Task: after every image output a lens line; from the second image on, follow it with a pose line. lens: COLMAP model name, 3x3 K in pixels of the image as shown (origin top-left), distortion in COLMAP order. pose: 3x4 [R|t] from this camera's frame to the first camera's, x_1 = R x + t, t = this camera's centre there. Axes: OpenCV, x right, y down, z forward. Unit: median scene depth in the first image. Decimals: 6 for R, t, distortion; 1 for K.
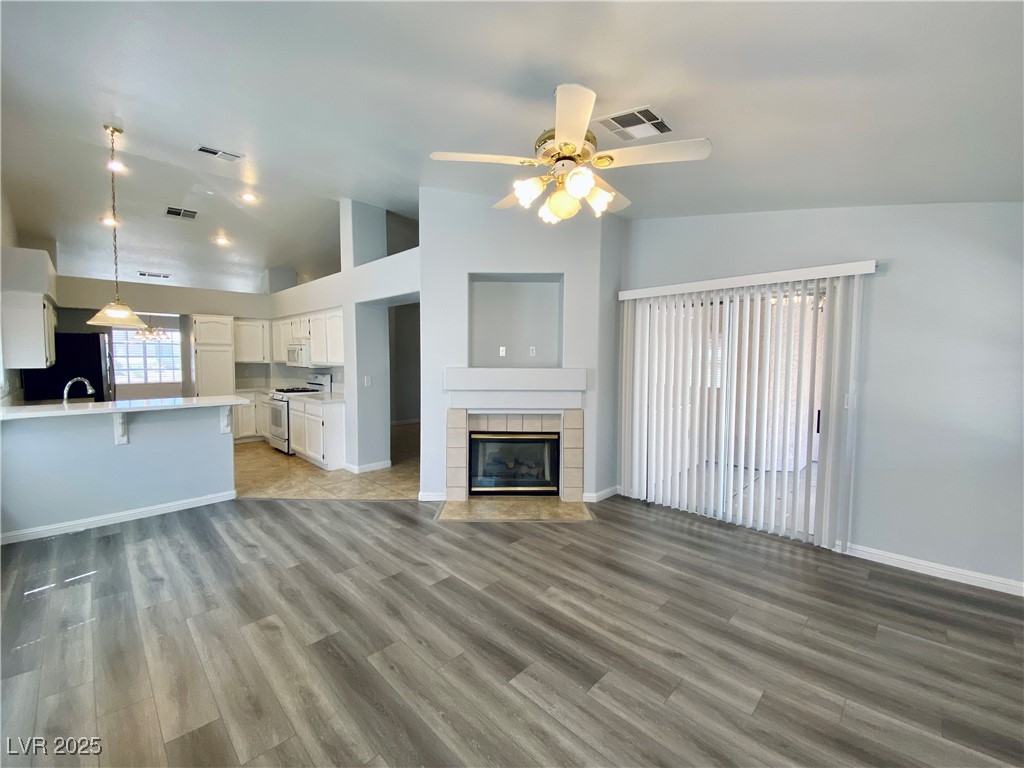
lens RADIAL K [[417.4, 0, 517.0], [0, 417.4, 380.8], [0, 0, 1]] dist [0.015976, -0.017073]
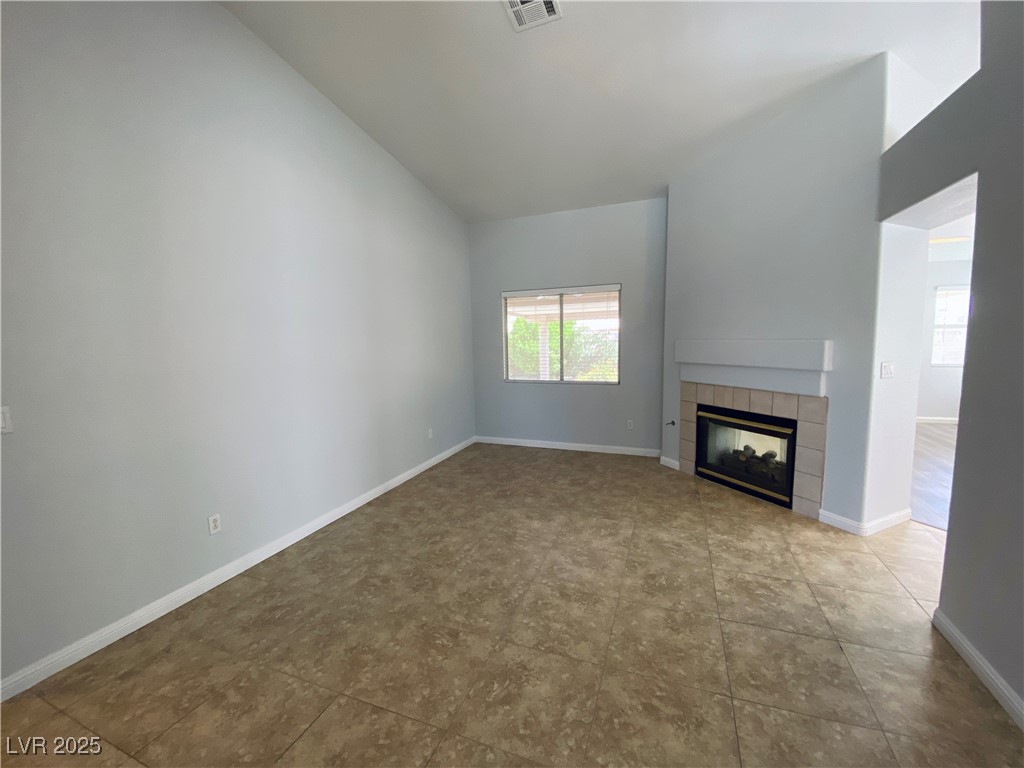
lens RADIAL K [[417.4, 0, 508.2], [0, 417.4, 379.3], [0, 0, 1]] dist [0.015976, -0.017073]
pose [[0.387555, 0.092835, -0.917160, 0.598601], [-0.027845, 0.995641, 0.089012, -0.011614], [0.921426, -0.008959, 0.388451, 0.253064]]
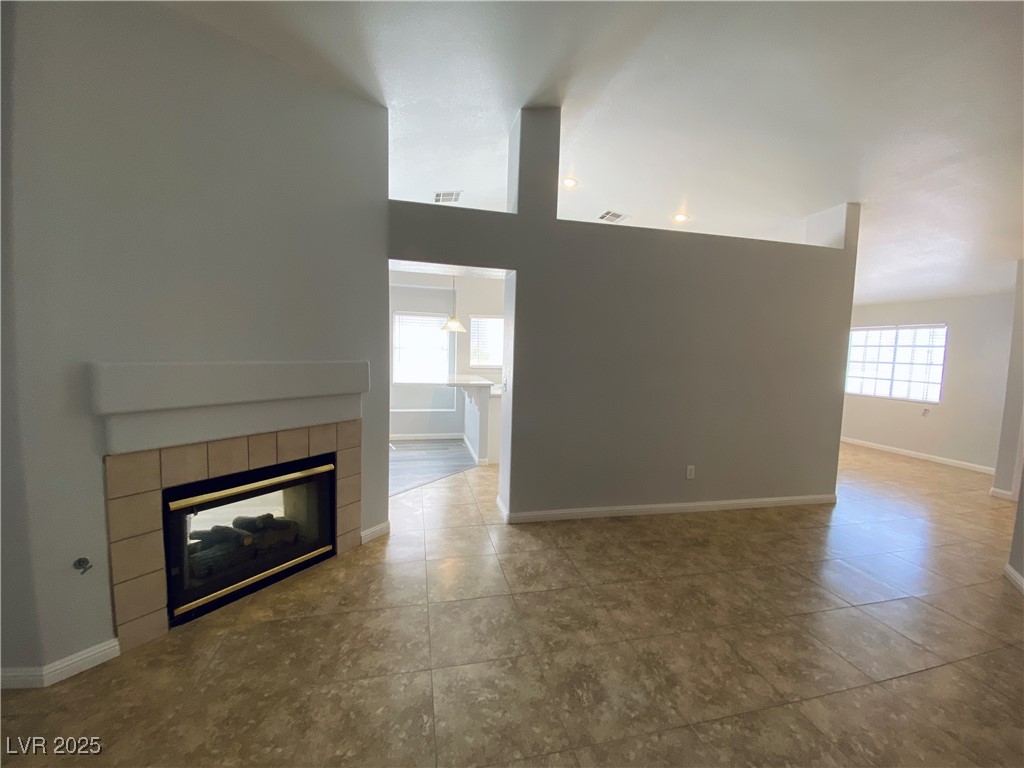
lens RADIAL K [[417.4, 0, 512.0], [0, 417.4, 378.1], [0, 0, 1]] dist [0.015976, -0.017073]
pose [[0.536798, -0.037490, 0.842877, -0.307498], [0.006751, 0.999171, 0.040143, -0.026492], [-0.843684, -0.015859, 0.536606, 0.440784]]
